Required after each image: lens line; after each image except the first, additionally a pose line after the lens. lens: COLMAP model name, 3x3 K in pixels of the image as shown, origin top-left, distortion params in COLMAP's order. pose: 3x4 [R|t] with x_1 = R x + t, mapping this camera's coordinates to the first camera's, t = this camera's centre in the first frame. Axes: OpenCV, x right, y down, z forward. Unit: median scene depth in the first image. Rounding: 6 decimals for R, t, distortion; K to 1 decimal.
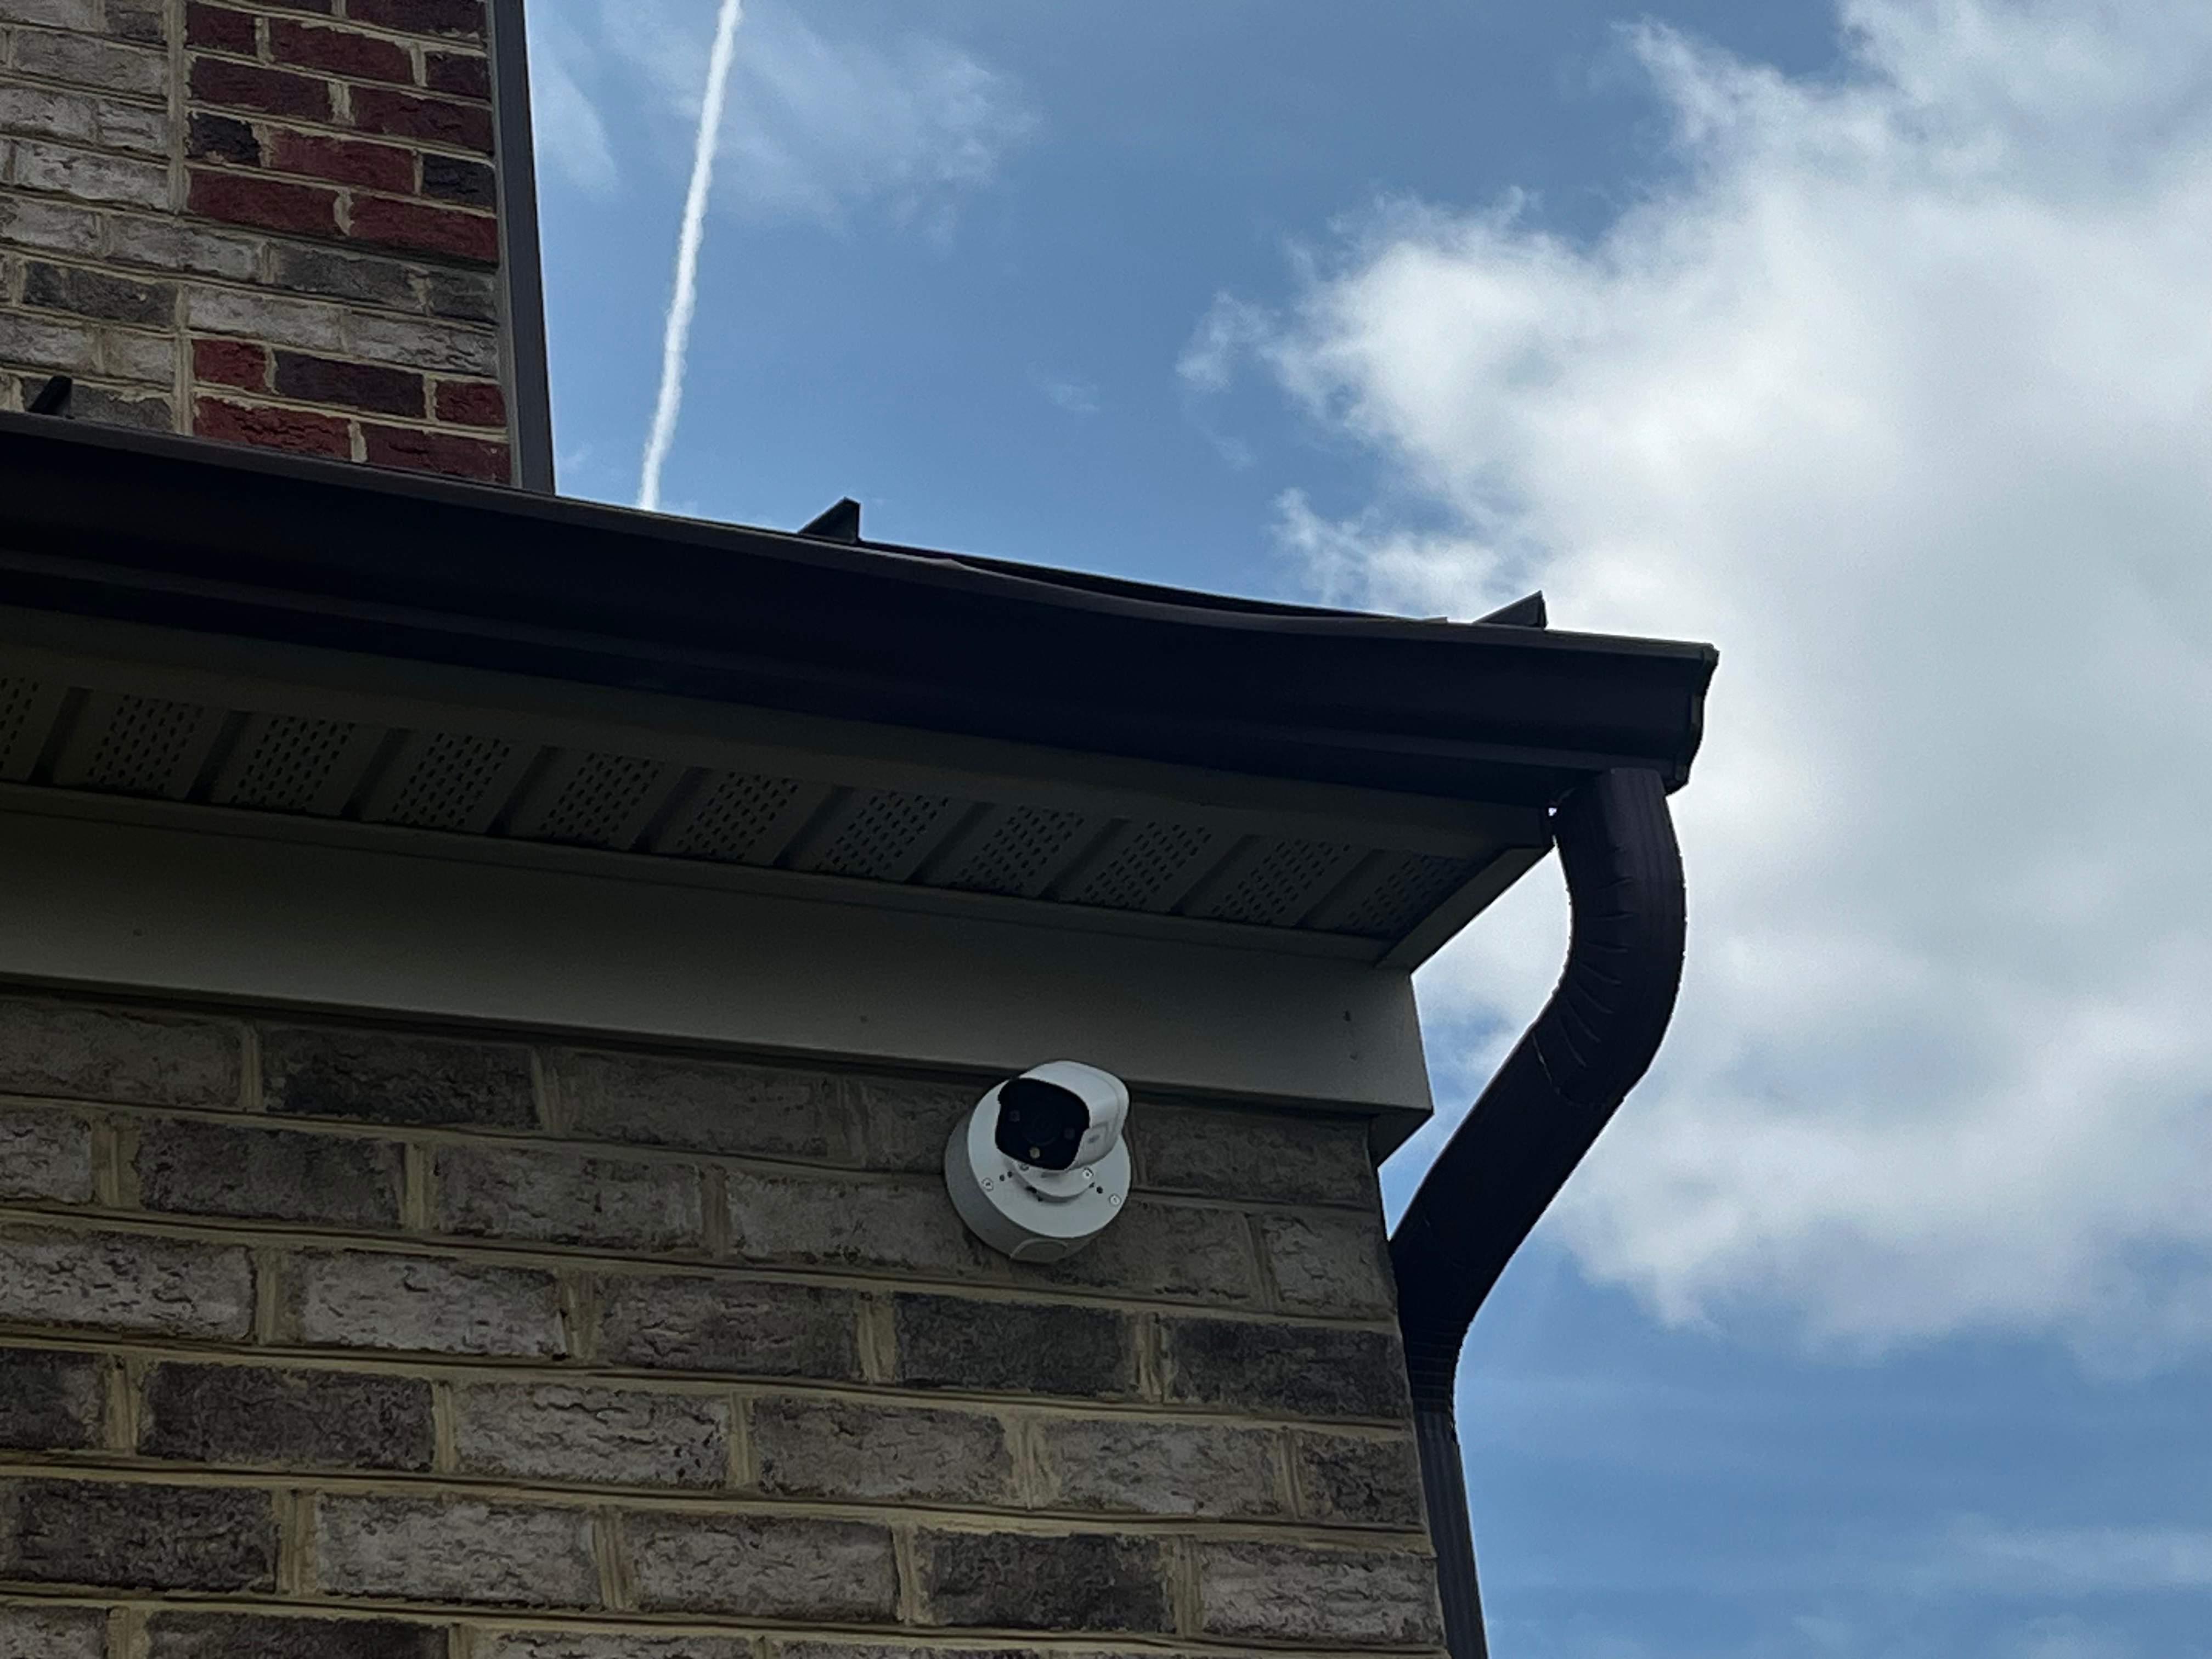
lens RADIAL K [[4953.1, 0, 1106.0], [0, 4953.1, 829.5], [0, 0, 1]] dist [0.082513, 0.641082]
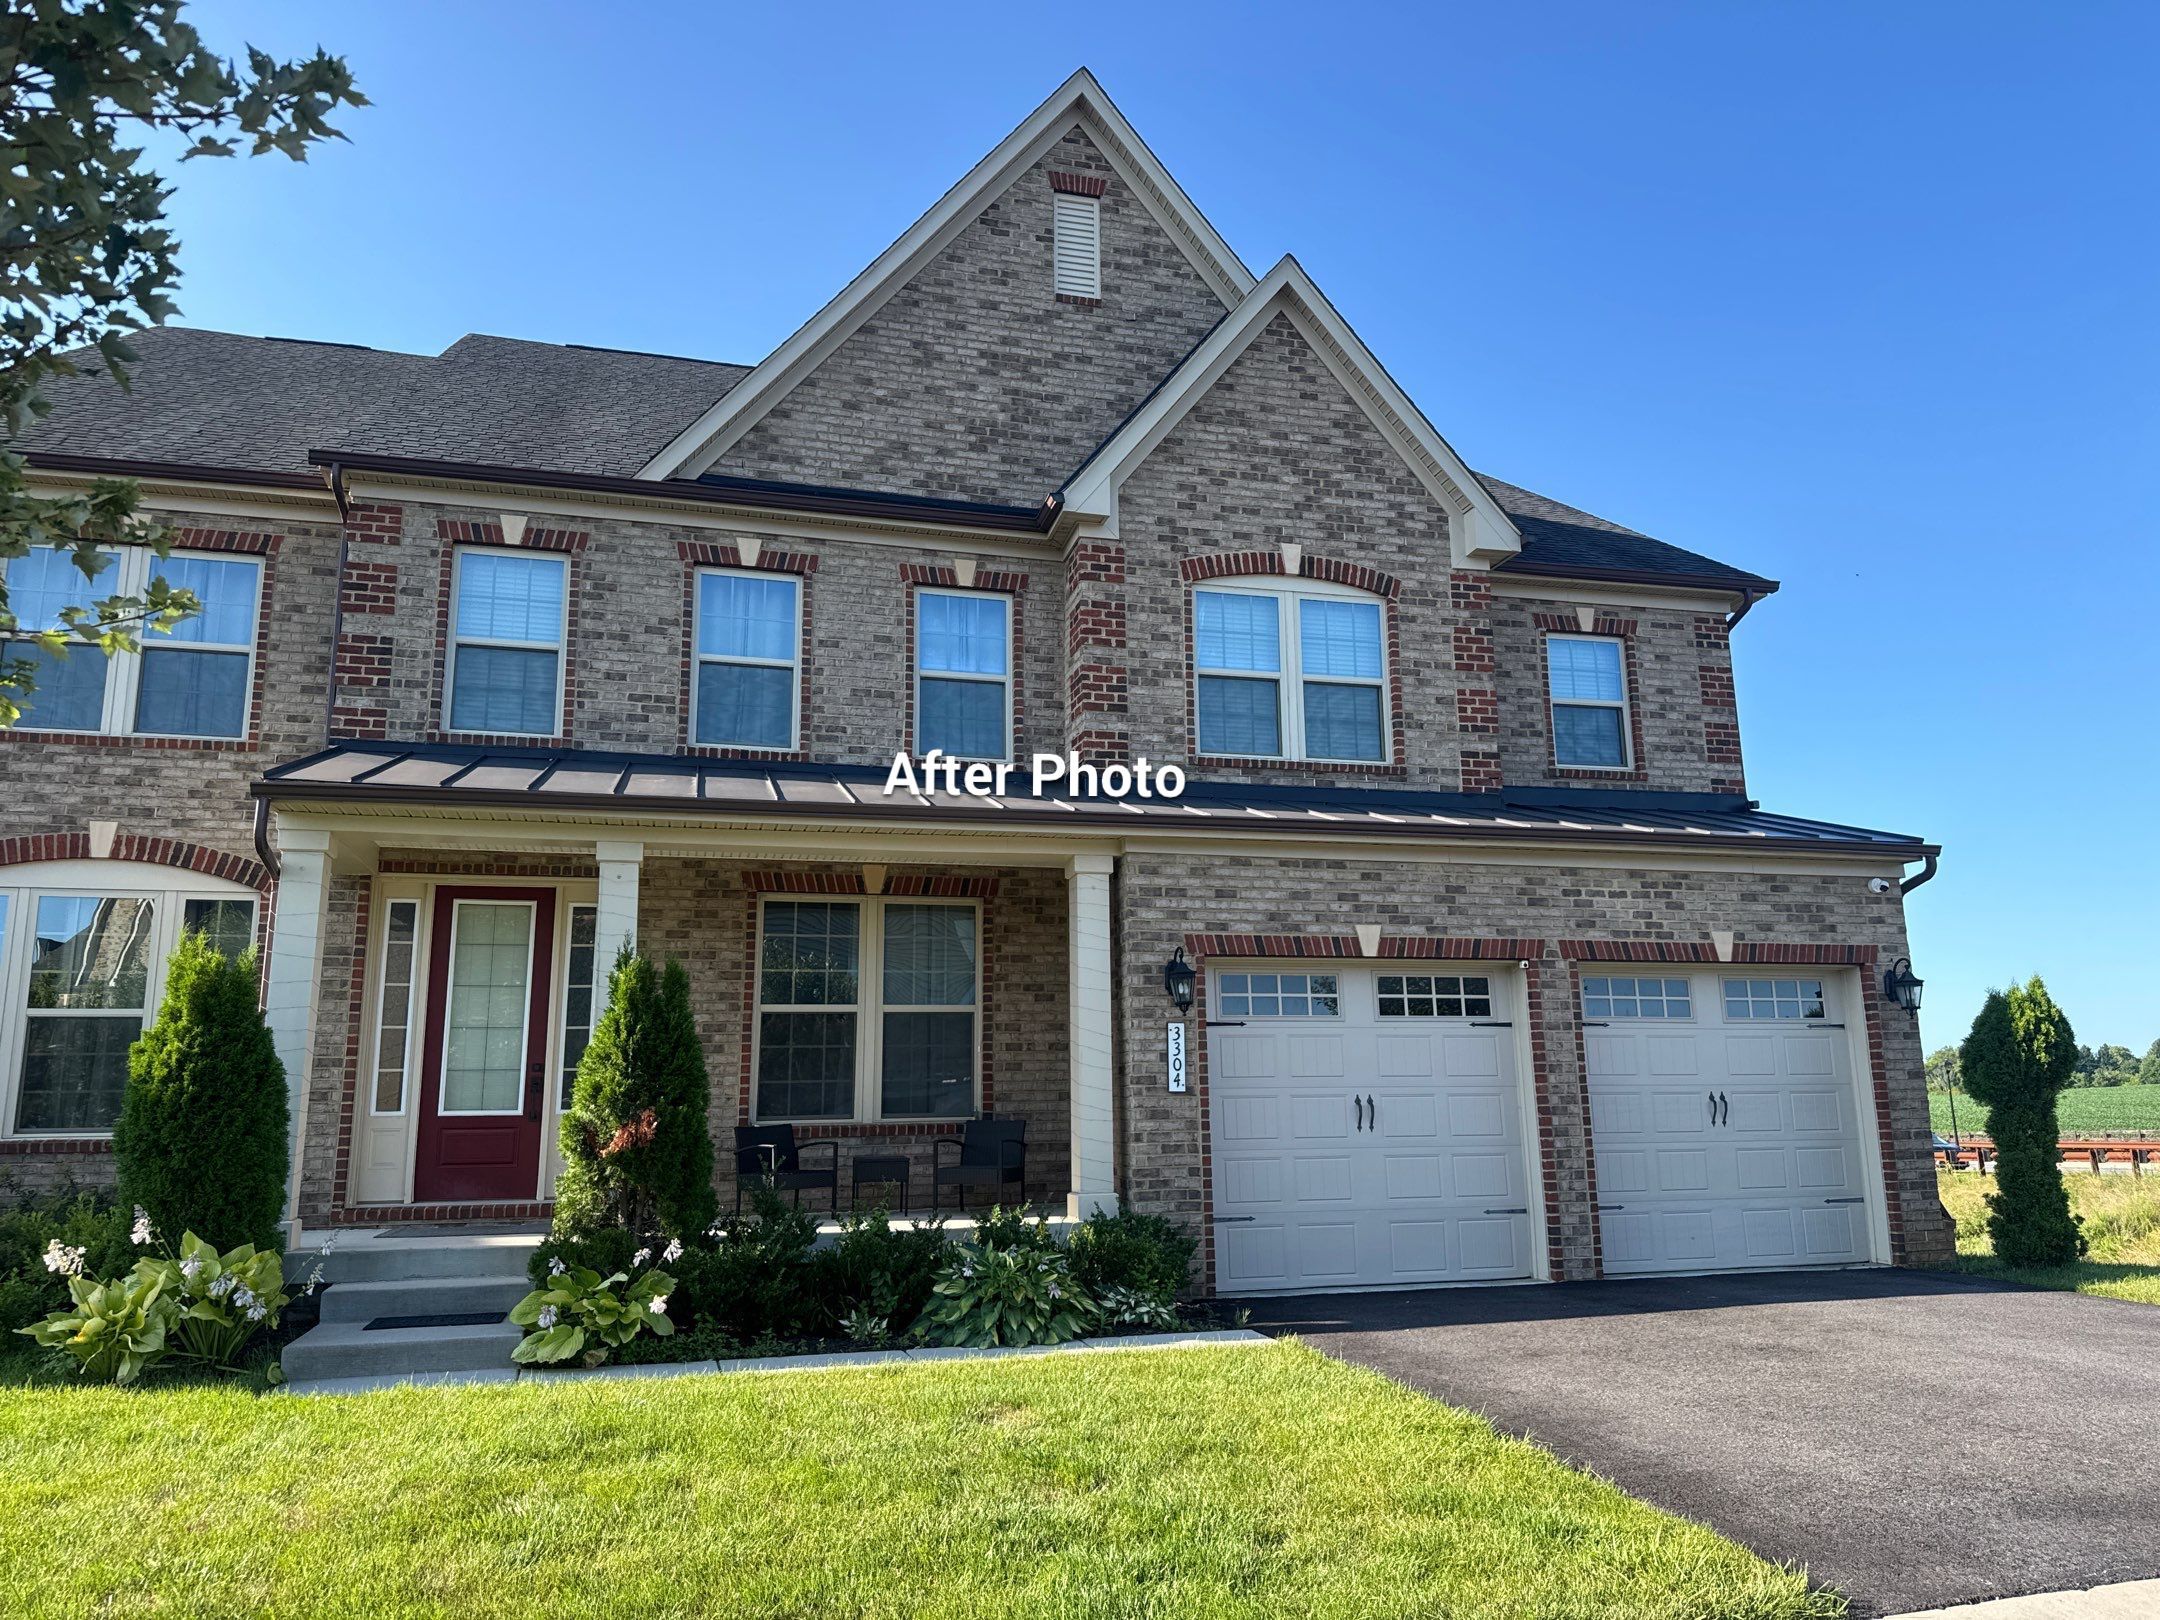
lens RADIAL K [[1509.4, 0, 1095.8], [0, 1509.4, 826.1], [0, 0, 1]] dist [0.192251, -0.421776]
pose [[0.990117, 0.049455, -0.131235, -0.843261], [-0.004529, 0.946550, 0.322526, -0.760018], [0.140171, -0.318745, 0.937419, -1.633059]]
